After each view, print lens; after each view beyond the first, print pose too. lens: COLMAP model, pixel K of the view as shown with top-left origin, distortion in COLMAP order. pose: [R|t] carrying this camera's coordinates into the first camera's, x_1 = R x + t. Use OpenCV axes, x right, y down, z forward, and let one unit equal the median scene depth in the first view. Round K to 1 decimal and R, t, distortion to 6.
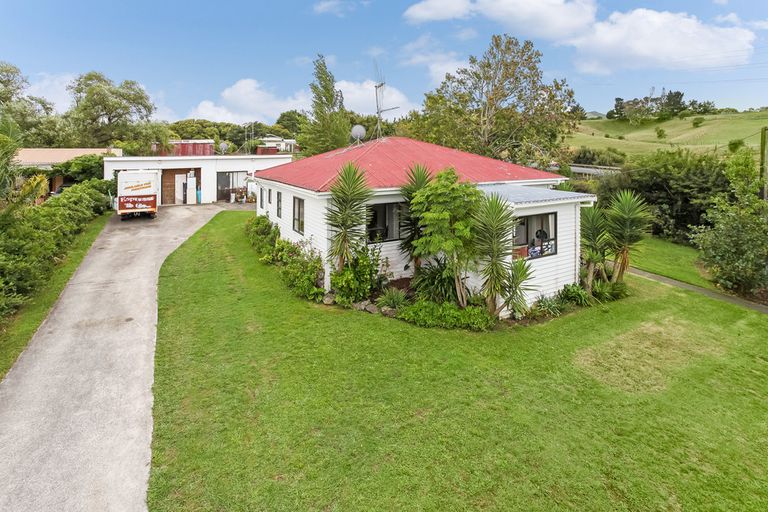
lens RADIAL K [[388.8, 0, 383.8], [0, 388.8, 239.1], [0, 0, 1]] dist [-0.044029, 0.022553]
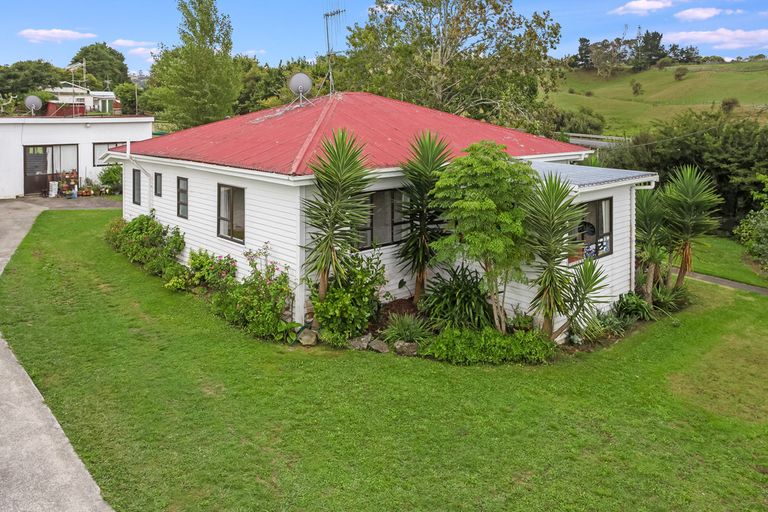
lens RADIAL K [[590.7, 0, 384.0], [0, 590.7, 256.0], [0, 0, 1]] dist [-0.014121, 0.011744]
pose [[0.974052, -0.047100, 0.221370, -0.225844], [0.043492, 0.998830, 0.021149, 0.000346], [-0.222107, -0.010973, 0.974961, -0.009790]]
